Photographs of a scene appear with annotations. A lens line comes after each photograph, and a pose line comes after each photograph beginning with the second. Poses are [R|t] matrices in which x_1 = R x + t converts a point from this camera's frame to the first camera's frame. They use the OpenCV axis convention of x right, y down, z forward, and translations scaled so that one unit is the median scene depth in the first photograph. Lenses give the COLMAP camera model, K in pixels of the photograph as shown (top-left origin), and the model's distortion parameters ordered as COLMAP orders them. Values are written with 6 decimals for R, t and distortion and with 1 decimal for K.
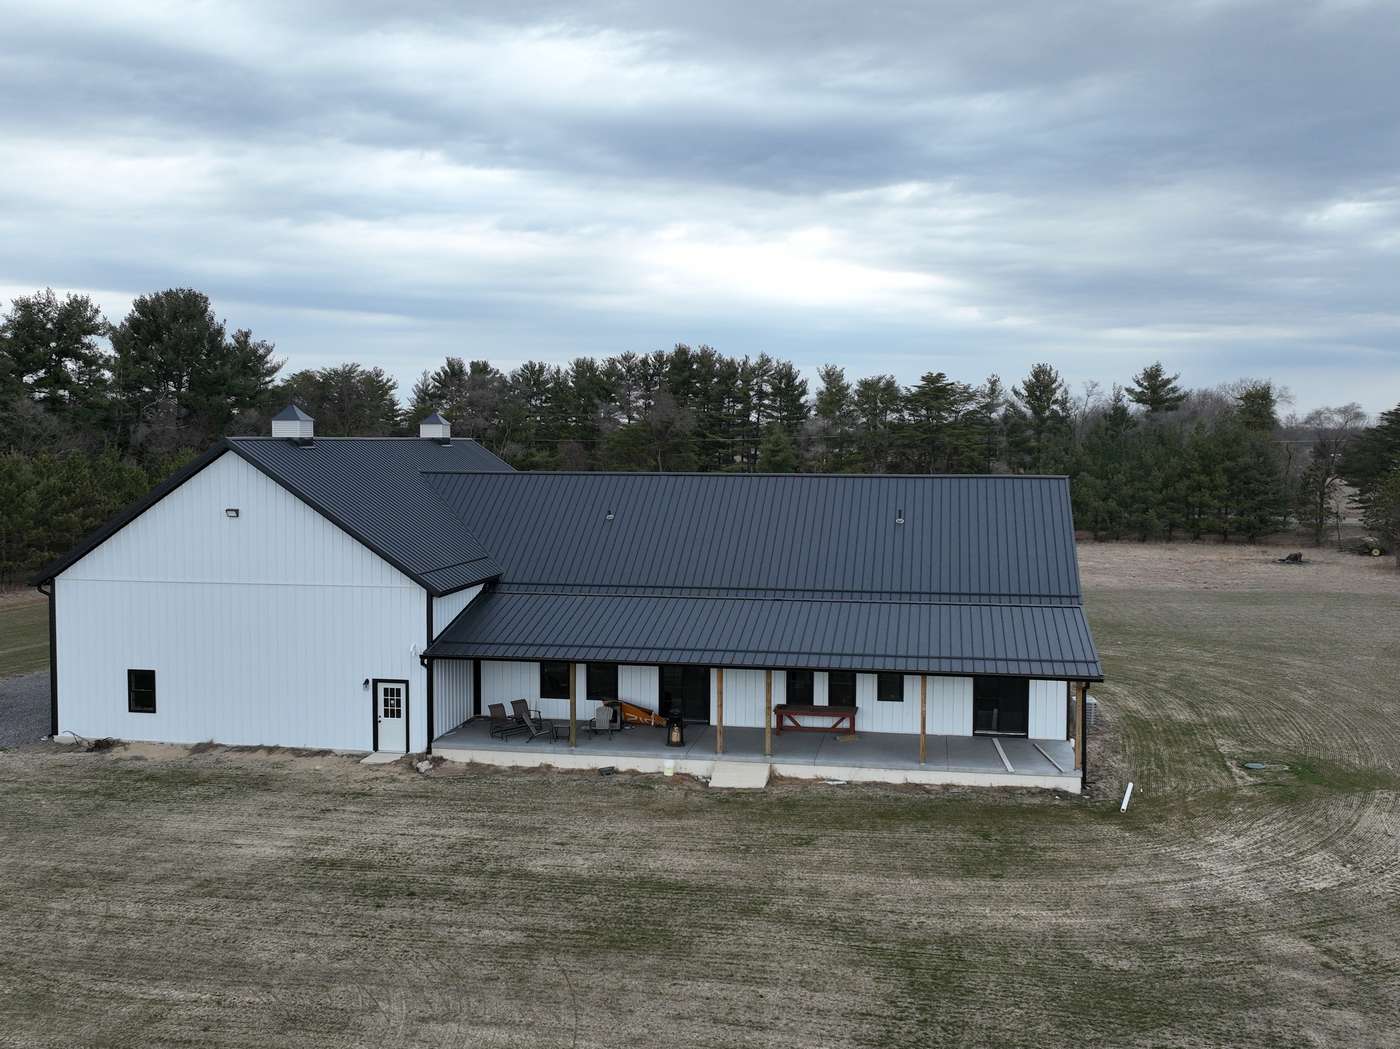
lens RADIAL K [[1311.7, 0, 700.0], [0, 1311.7, 524.5], [0, 0, 1]] dist [0.002101, 0.001454]
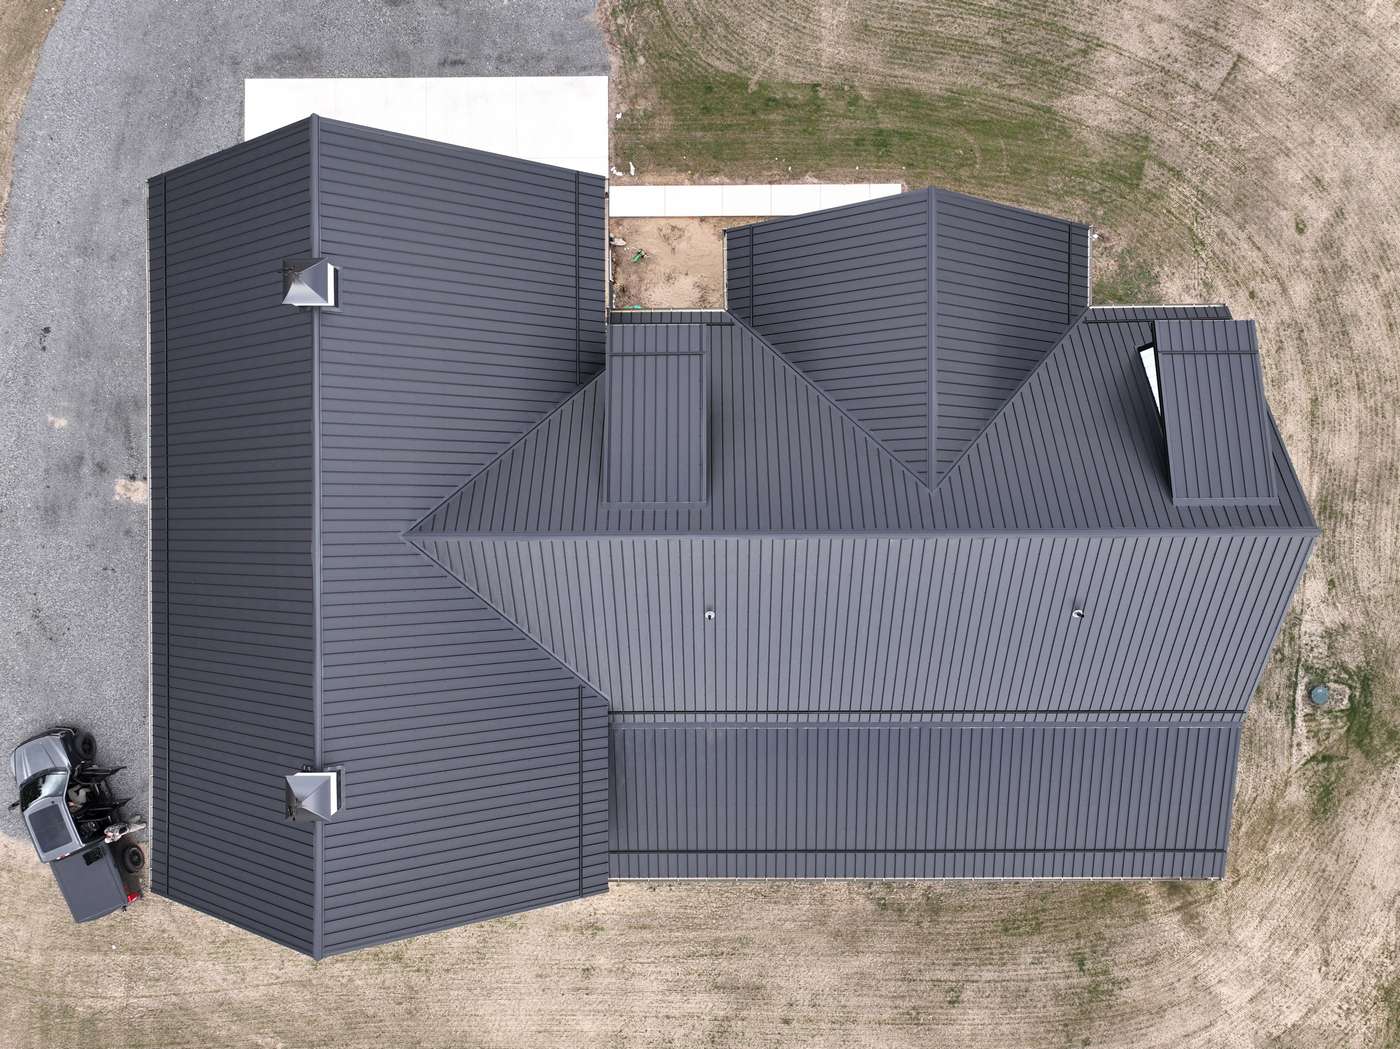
lens RADIAL K [[991.5, 0, 706.0], [0, 991.5, 527.2], [0, 0, 1]] dist [0.001462, 0.015308]
pose [[0.983234, -0.181763, -0.014583, -0.086664], [0.027271, 0.067502, 0.997346, -0.969867], [-0.180296, -0.981023, 0.071327, 1.622173]]
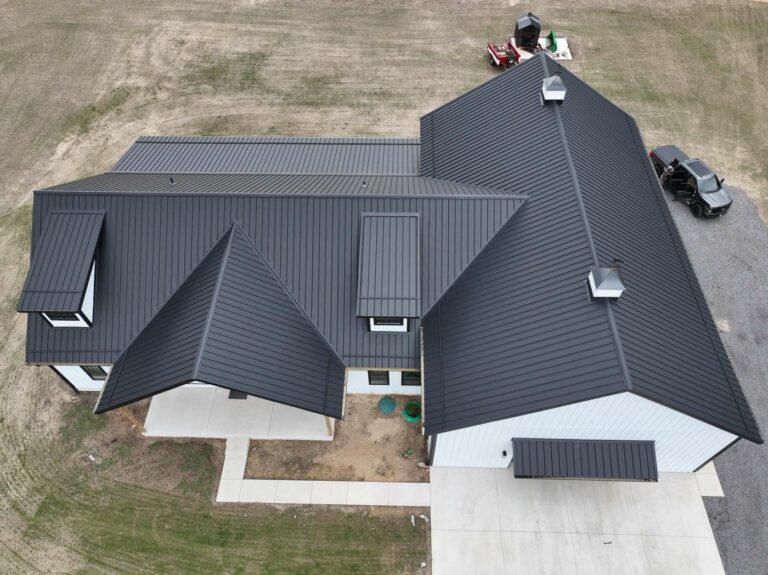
lens RADIAL K [[543.9, 0, 387.3], [0, 543.9, 289.0], [0, 0, 1]] dist [0.001462, 0.015308]
pose [[-0.988583, 0.126407, -0.082009, -0.047703], [-0.000575, 0.541093, 0.840963, -0.744130], [0.150678, 0.831408, -0.534842, 2.300060]]
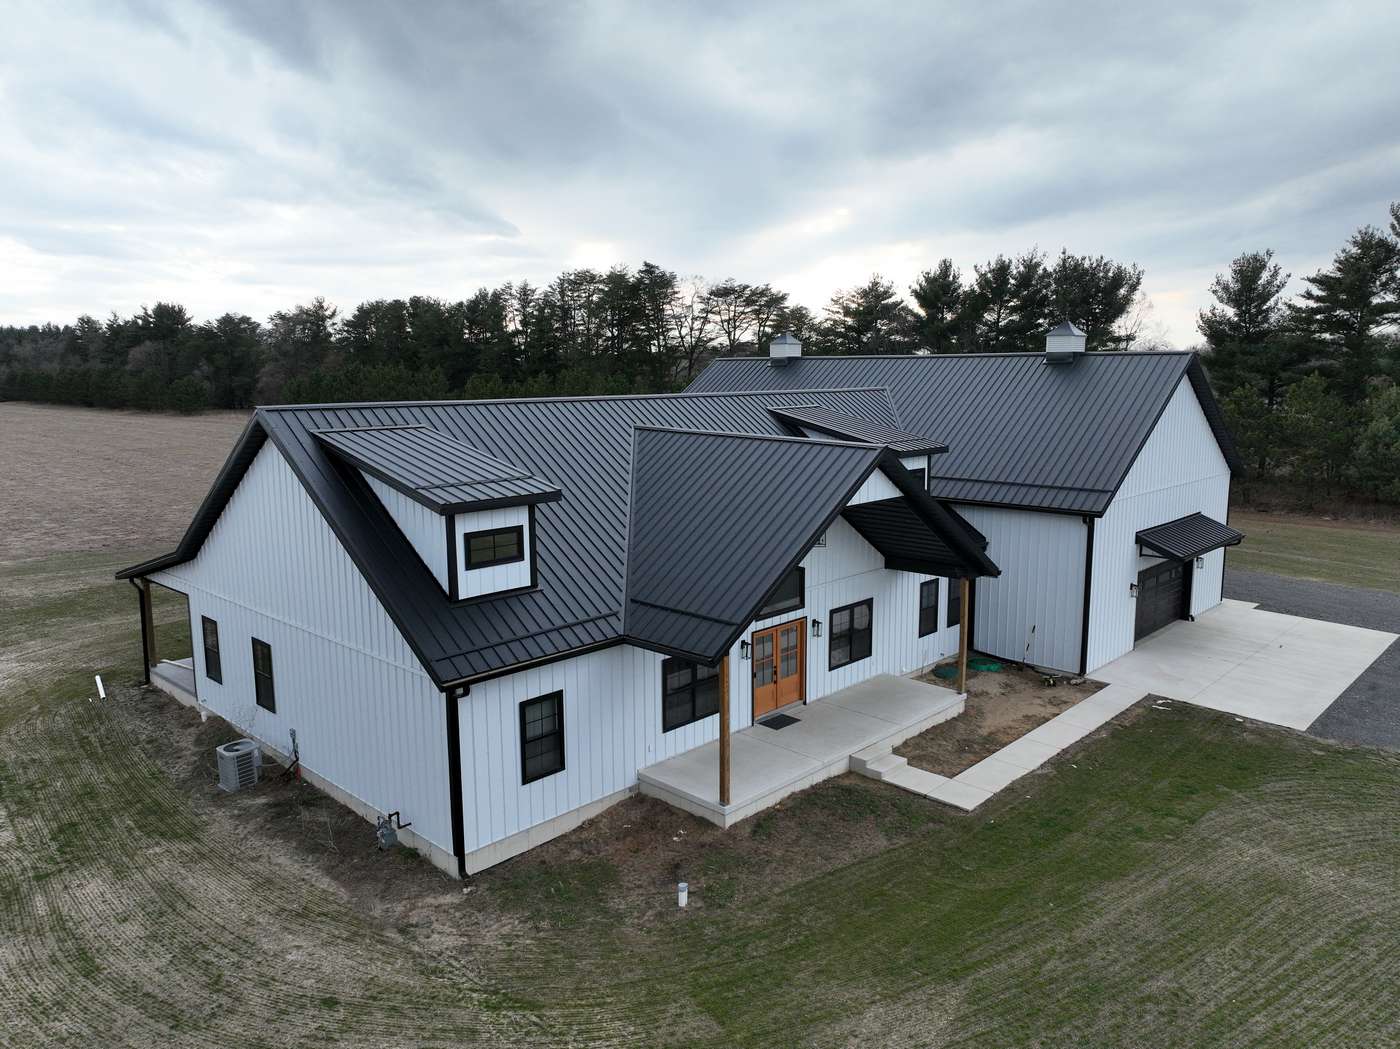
lens RADIAL K [[991.5, 0, 706.0], [0, 991.5, 527.2], [0, 0, 1]] dist [0.001462, 0.015308]
pose [[-0.550163, 0.132716, -0.824444, 0.876849], [-0.055469, 0.979301, 0.194659, -0.134639], [0.833213, 0.152825, -0.531413, 2.262439]]
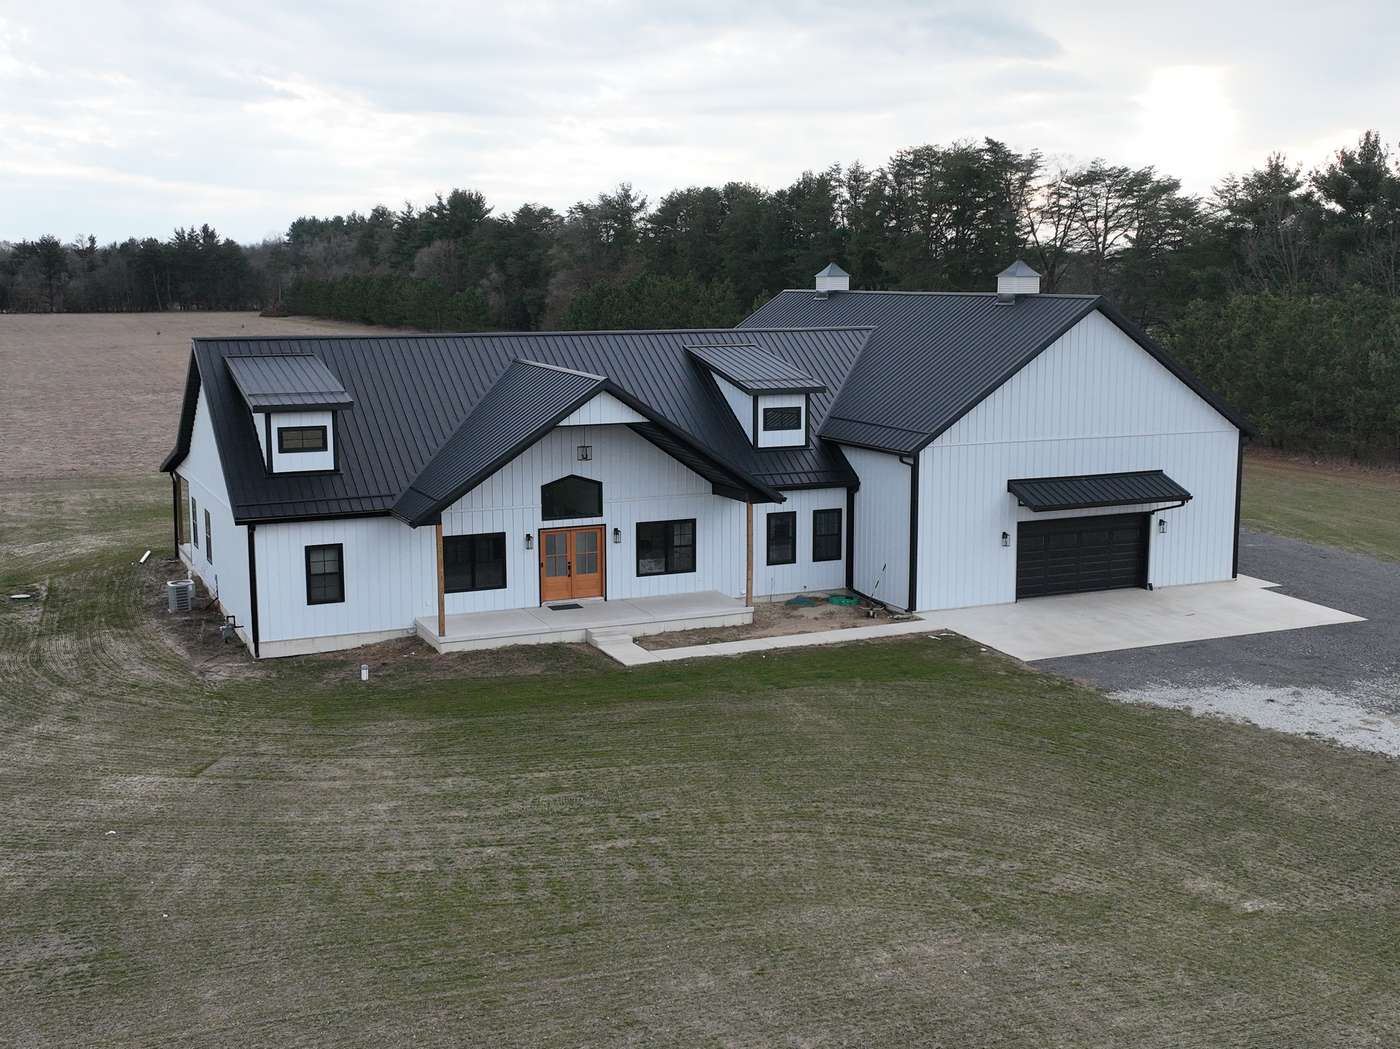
lens RADIAL K [[1610.8, 0, 706.4], [0, 1610.8, 522.6], [0, 0, 1]] dist [0.010635, -0.009795]
pose [[-0.819926, 0.086125, -0.565953, 0.976781], [-0.041886, 0.976943, 0.209351, -0.248536], [0.570934, 0.195358, -0.797414, 3.280823]]
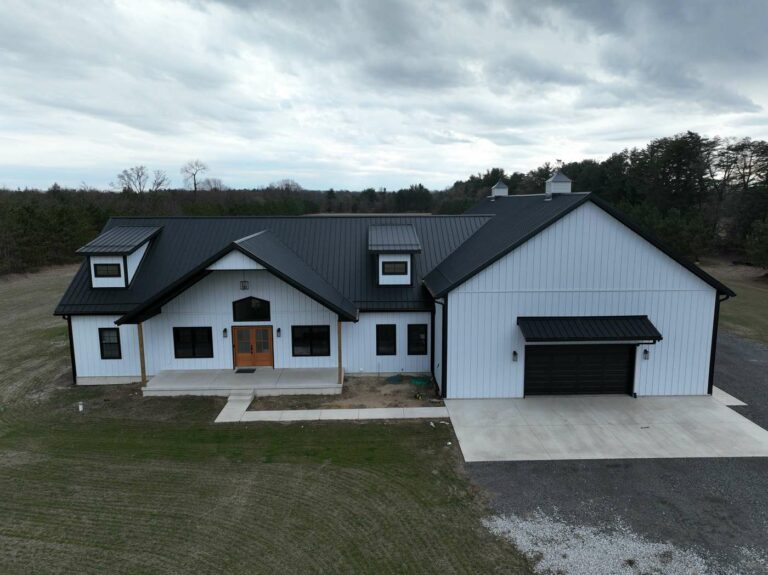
lens RADIAL K [[543.9, 0, 387.3], [0, 543.9, 289.0], [0, 0, 1]] dist [0.001462, 0.015308]
pose [[-0.978066, 0.035038, -0.205327, 0.108647], [-0.012839, 0.973735, 0.227322, -0.182431], [0.207899, 0.224972, -0.951927, 2.849473]]
